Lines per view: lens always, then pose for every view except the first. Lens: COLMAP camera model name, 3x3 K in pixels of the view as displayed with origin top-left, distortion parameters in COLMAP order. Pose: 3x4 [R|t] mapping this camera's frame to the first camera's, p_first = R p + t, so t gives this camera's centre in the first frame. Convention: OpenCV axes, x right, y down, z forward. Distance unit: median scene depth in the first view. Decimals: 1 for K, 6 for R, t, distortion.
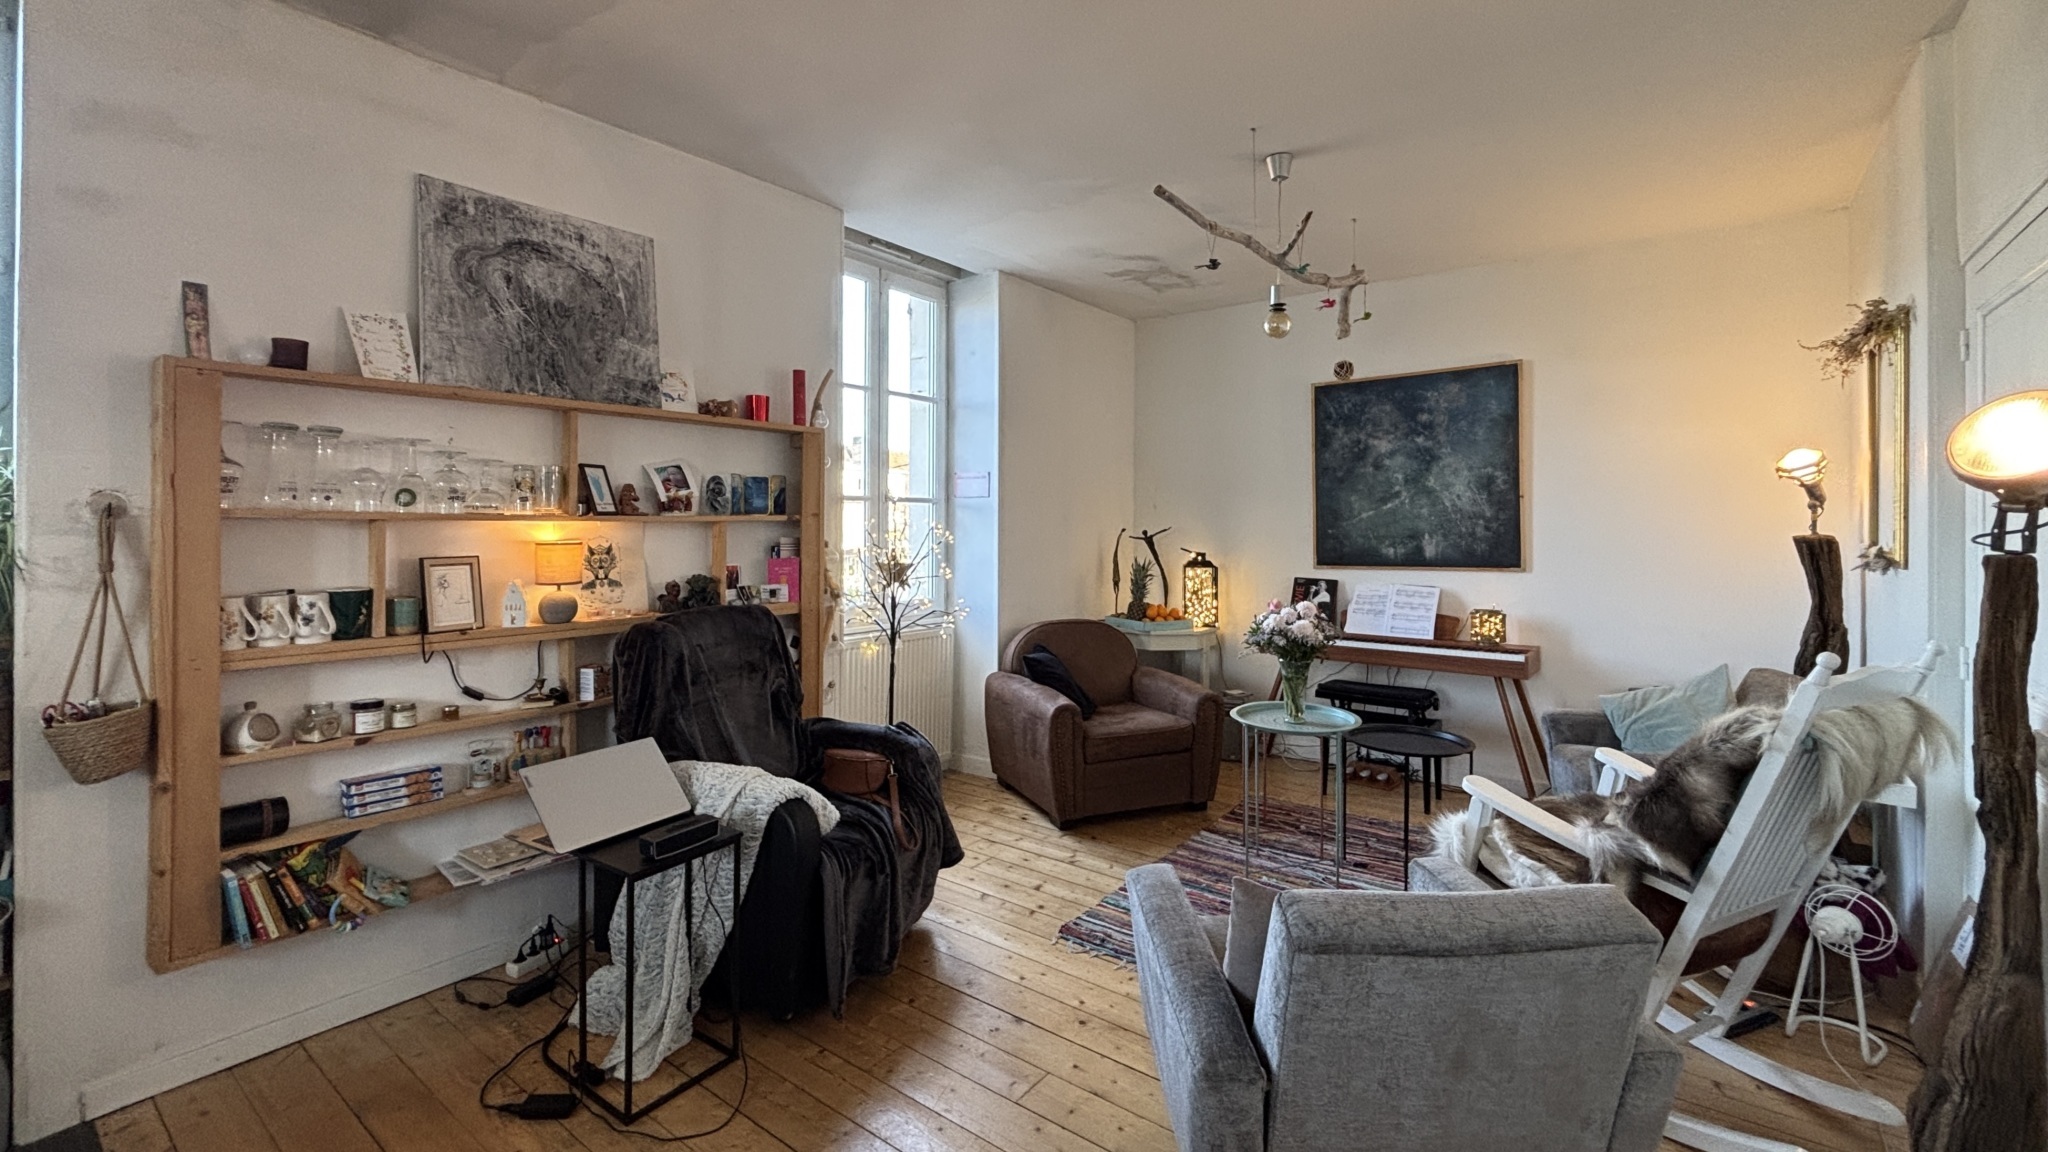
lens RADIAL K [[860.7, 0, 1019.0], [0, 860.7, 522.2], [0, 0, 1]] dist [0.037657, -0.000450]
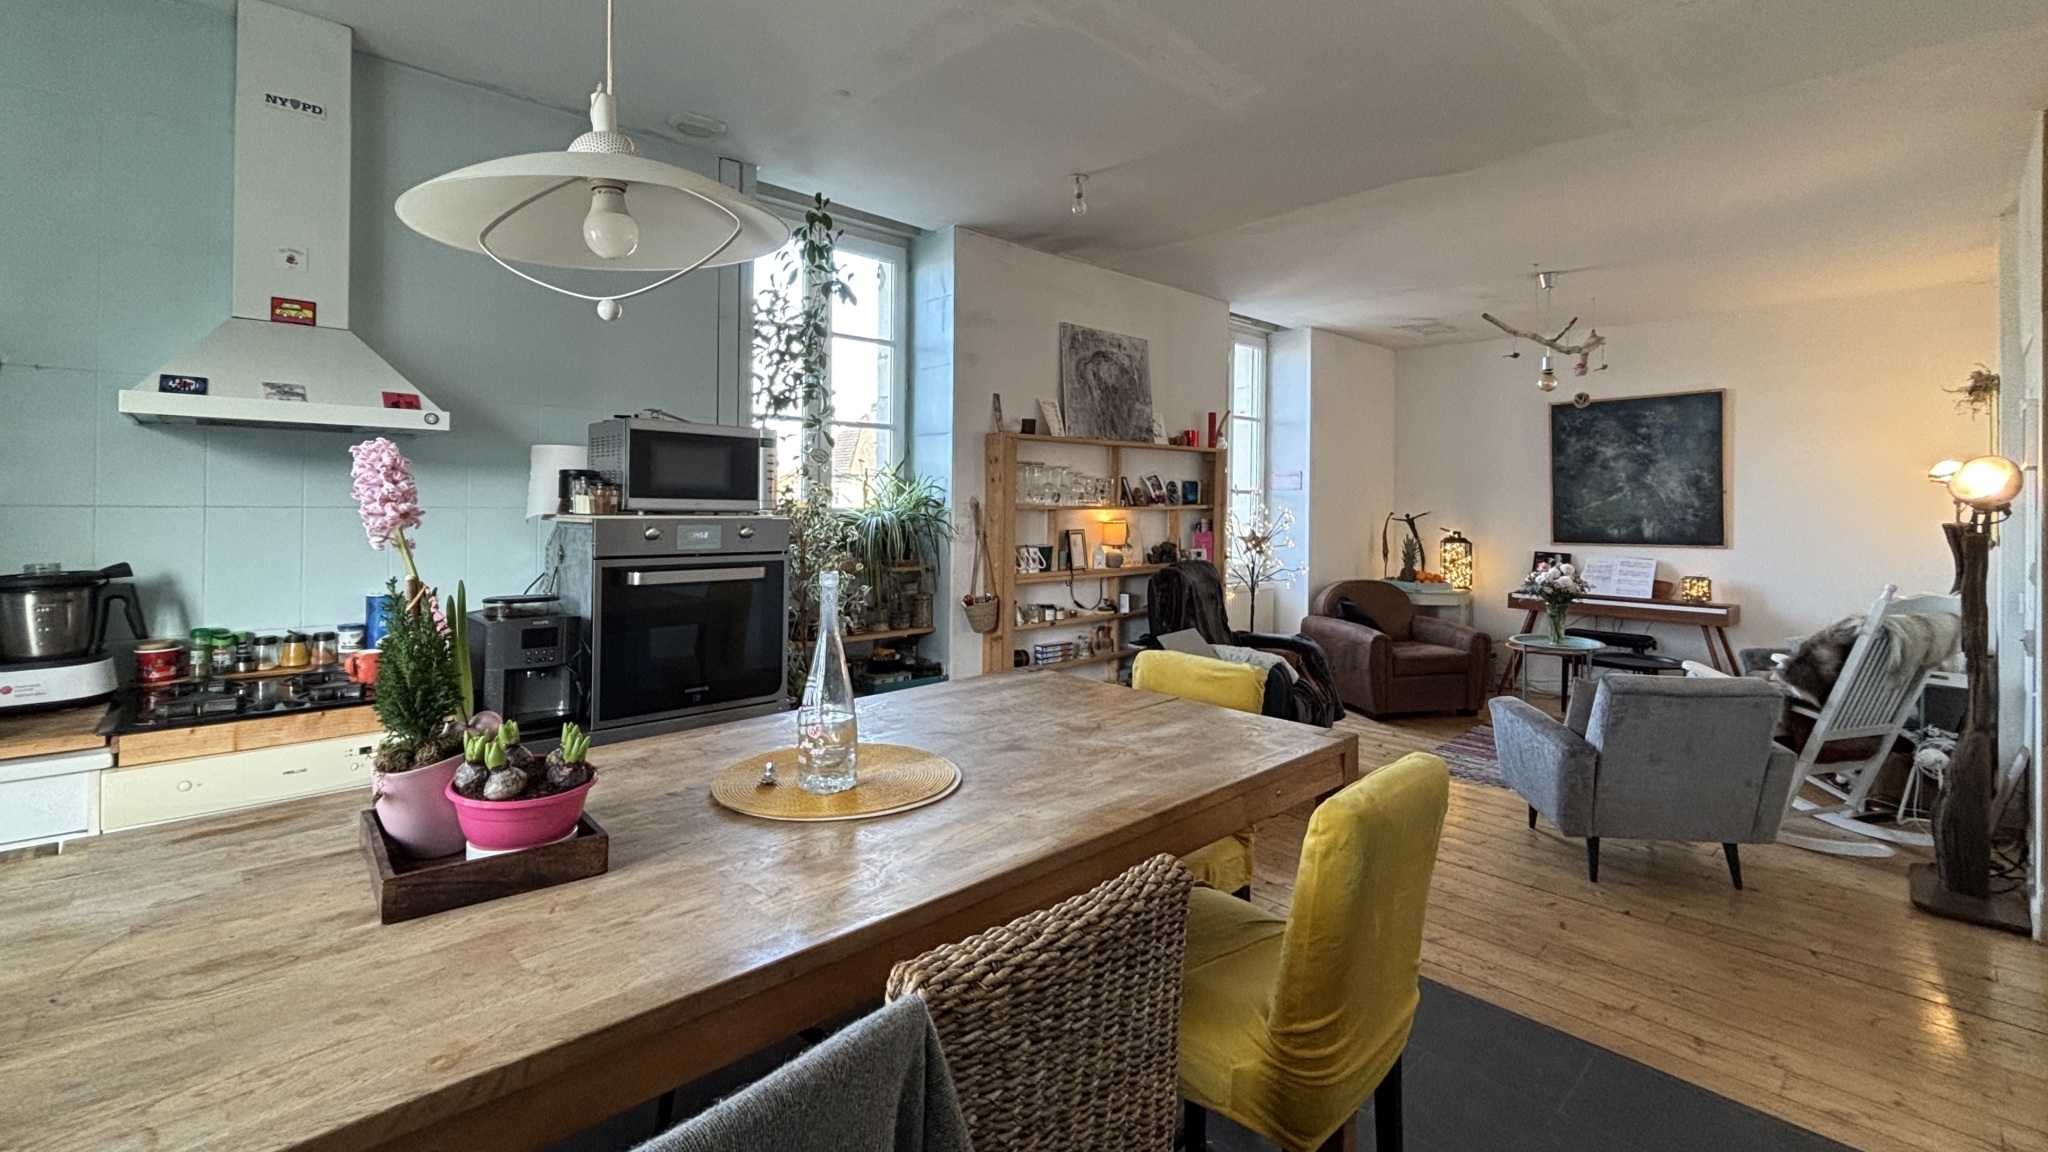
lens RADIAL K [[878.2, 0, 1031.5], [0, 878.2, 499.3], [0, 0, 1]] dist [-0.001007, 0.017754]
pose [[0.989435, 0.004234, -0.144915, -0.309806], [-0.004285, 0.999991, -0.000039, -0.015205], [0.144913, 0.000659, 0.989444, -0.550149]]
